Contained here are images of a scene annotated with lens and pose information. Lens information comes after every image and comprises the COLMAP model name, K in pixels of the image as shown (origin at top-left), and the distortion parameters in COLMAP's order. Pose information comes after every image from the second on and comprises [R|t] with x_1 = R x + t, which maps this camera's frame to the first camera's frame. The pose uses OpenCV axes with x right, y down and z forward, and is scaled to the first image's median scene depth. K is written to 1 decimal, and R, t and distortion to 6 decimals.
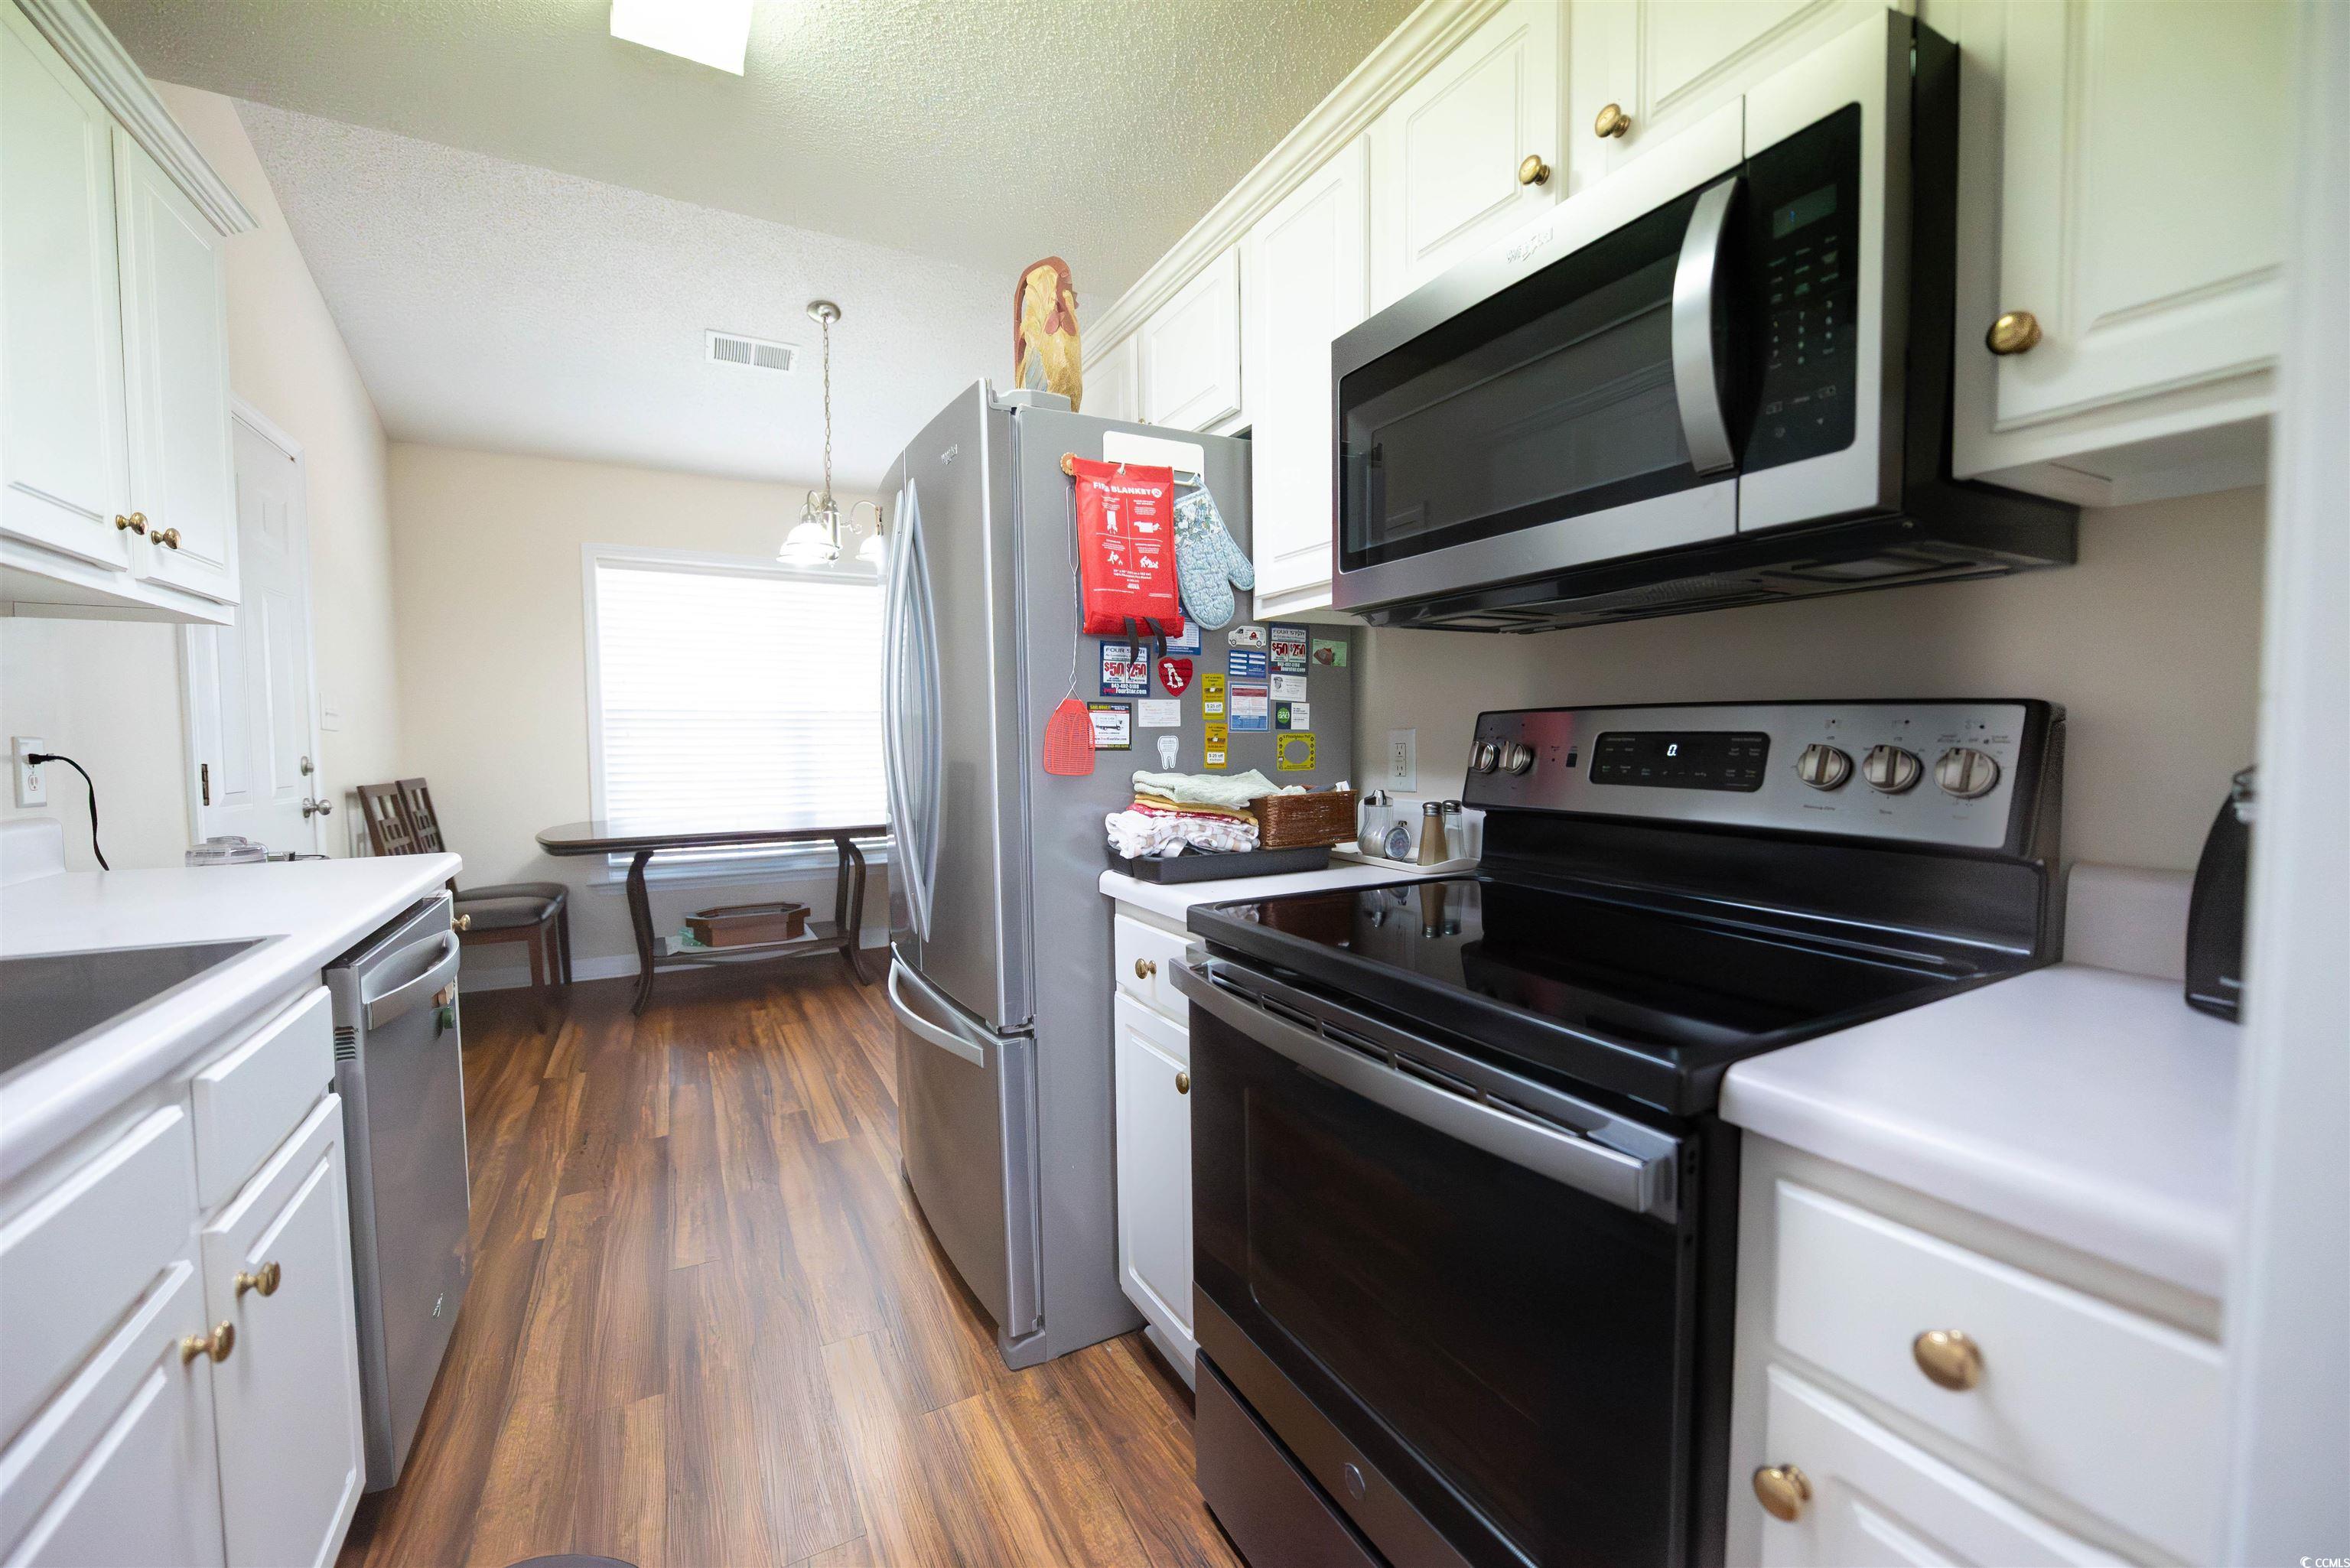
lens RADIAL K [[929.9, 0, 1175.0], [0, 929.9, 784.0], [0, 0, 1]] dist [-0.005698, -0.000558]
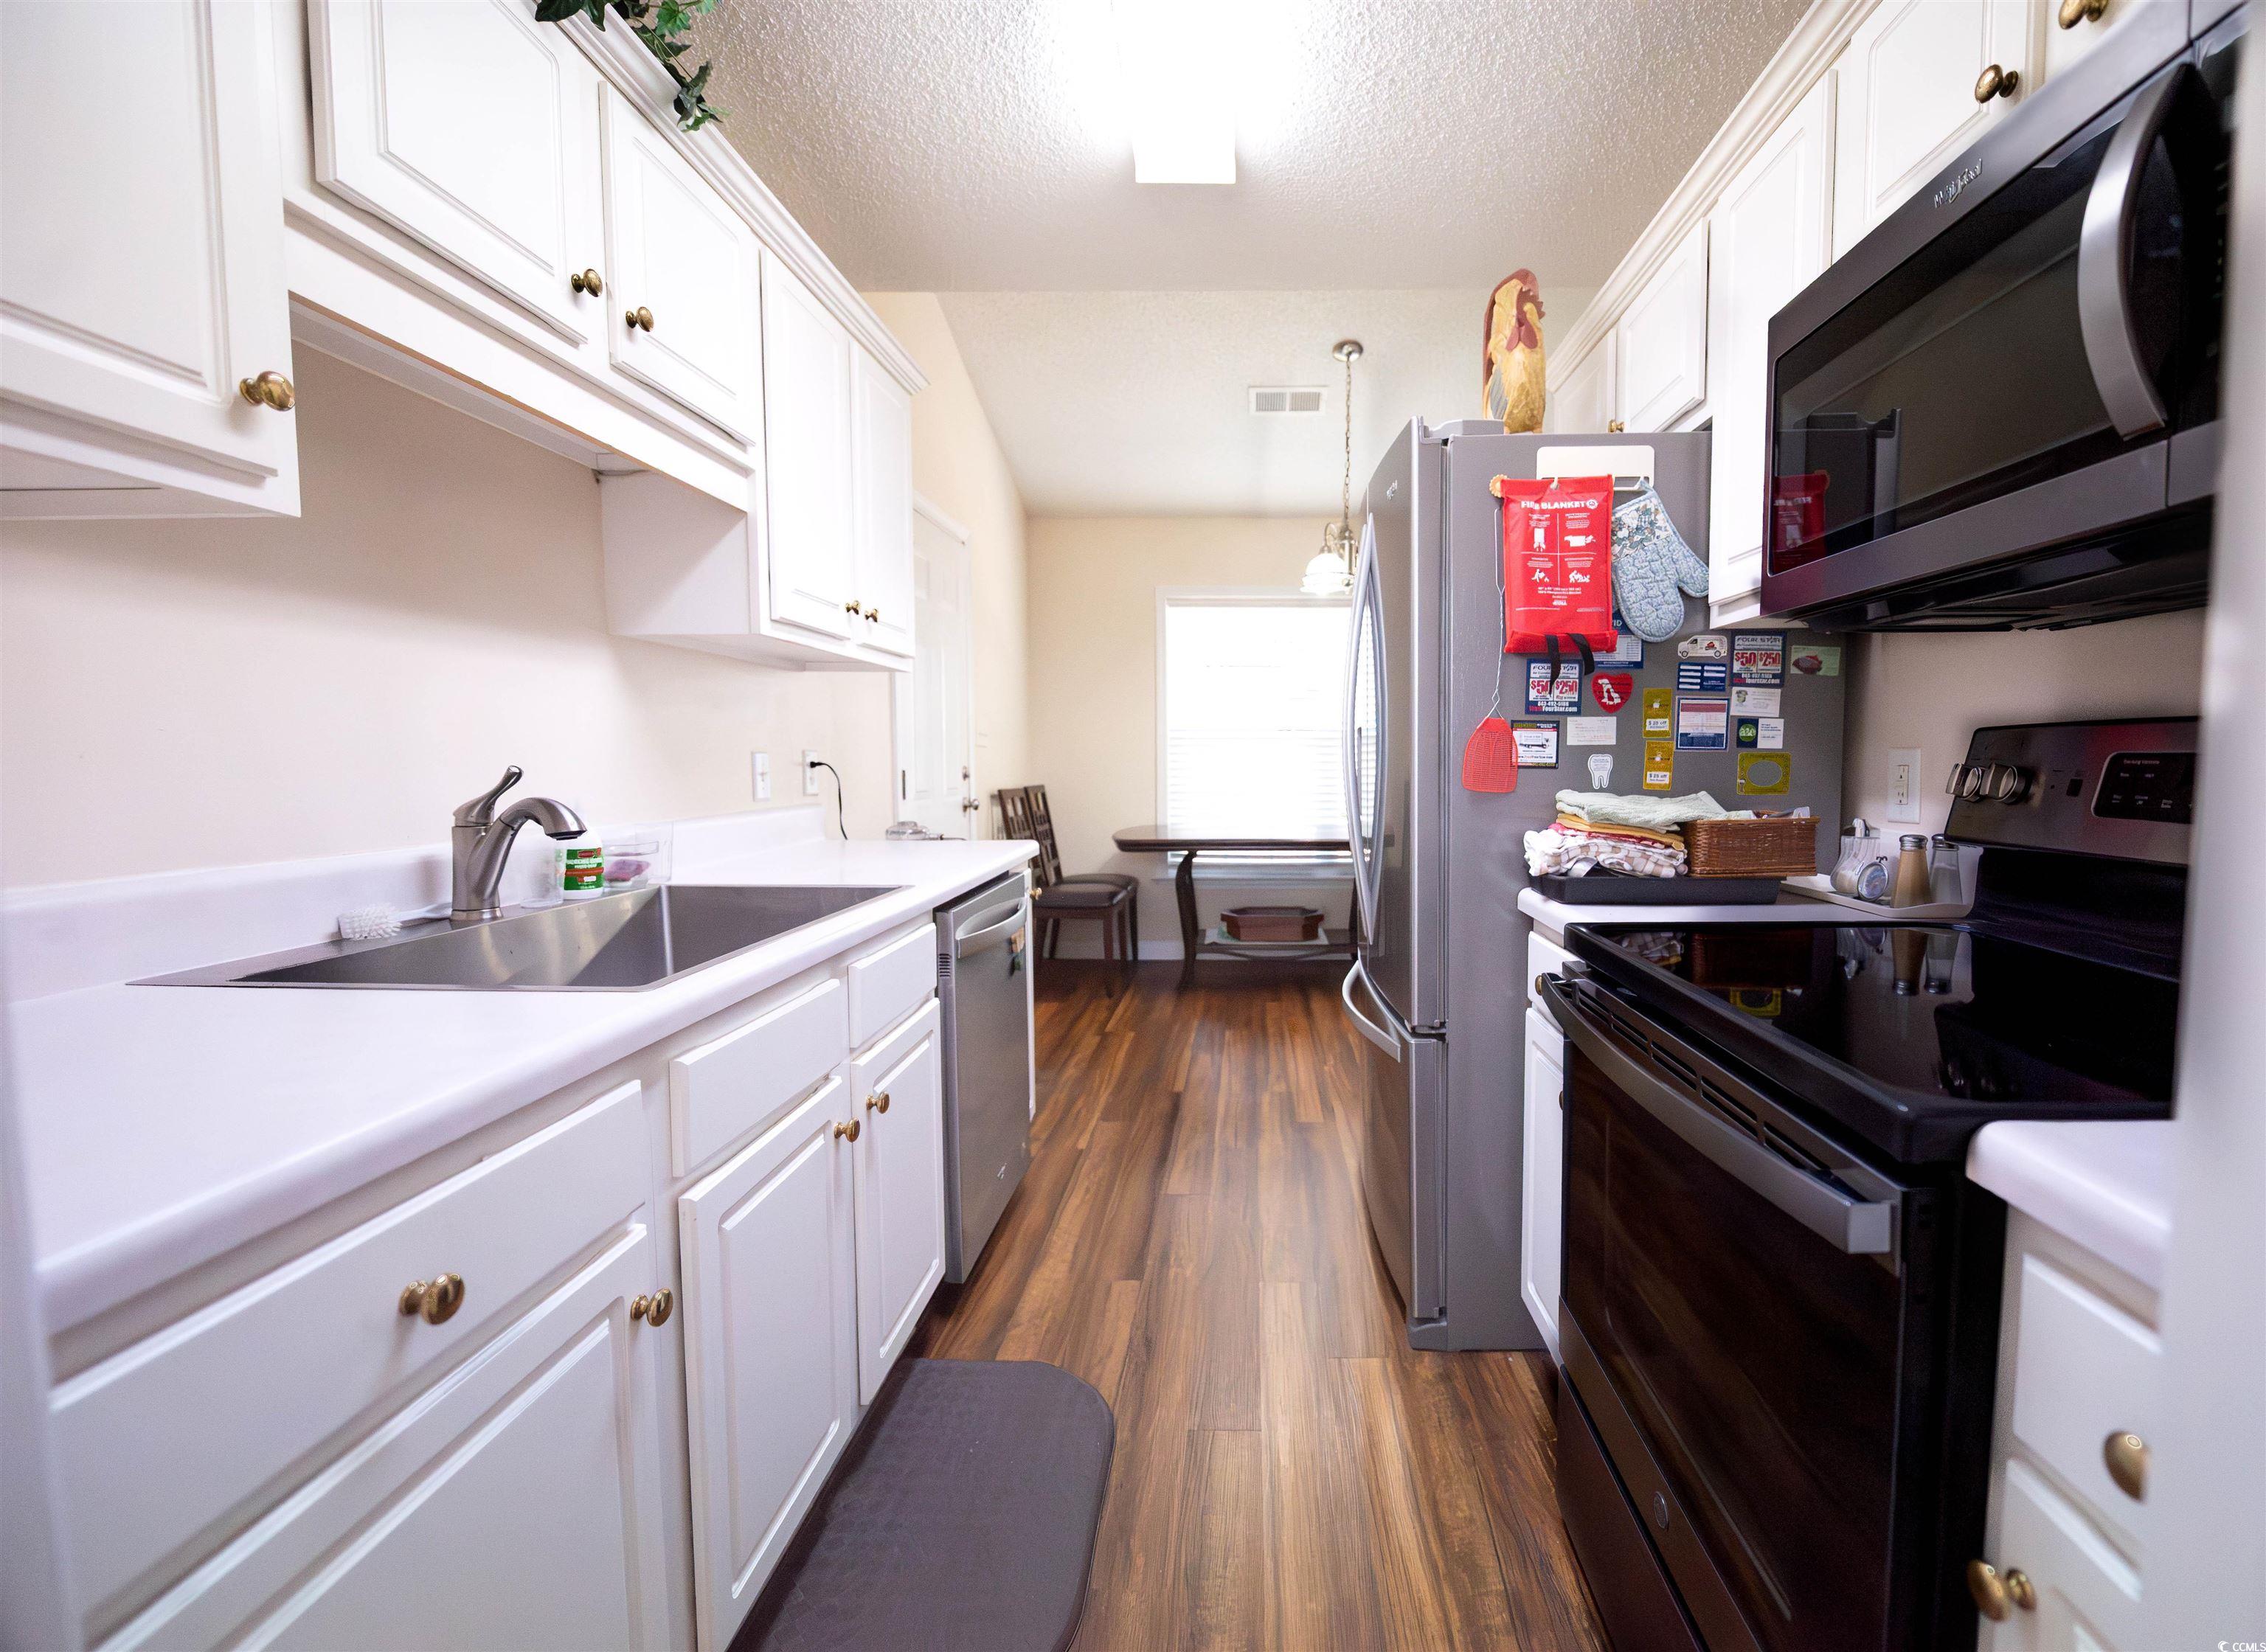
lens RADIAL K [[984.2, 0, 1252.1], [0, 984.2, 821.8], [0, 0, 1]] dist [-0.002642, -0.000492]
pose [[0.876067, 0.039243, -0.480590, 0.174063], [-0.031333, 0.999209, 0.024475, 0.004729], [0.481171, -0.006384, 0.876604, -0.074289]]
